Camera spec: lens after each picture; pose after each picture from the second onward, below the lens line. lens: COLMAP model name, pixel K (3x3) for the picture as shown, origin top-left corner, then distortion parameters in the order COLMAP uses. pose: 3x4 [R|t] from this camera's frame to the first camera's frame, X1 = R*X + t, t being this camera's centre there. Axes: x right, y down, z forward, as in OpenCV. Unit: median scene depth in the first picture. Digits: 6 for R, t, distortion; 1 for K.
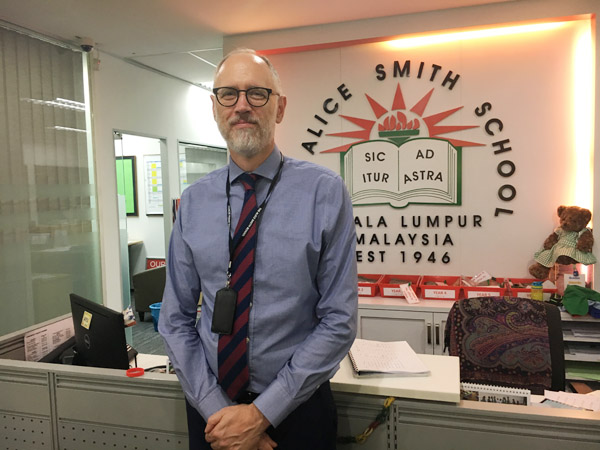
lens RADIAL K [[510.1, 0, 300.0], [0, 510.1, 225.0], [0, 0, 1]] dist [0.078032, -0.098767]
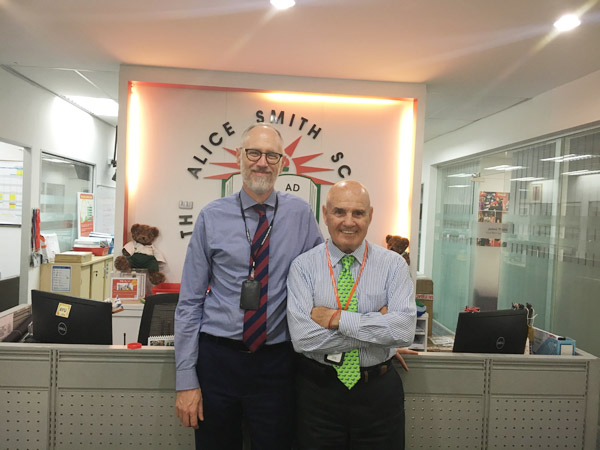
lens RADIAL K [[510.1, 0, 300.0], [0, 510.1, 225.0], [0, 0, 1]] dist [0.078032, -0.098767]
pose [[0.932792, 0.056744, 0.355921, -0.171202], [-0.040915, 0.997816, -0.051851, 0.014654], [-0.358086, 0.033804, 0.933076, -0.148534]]
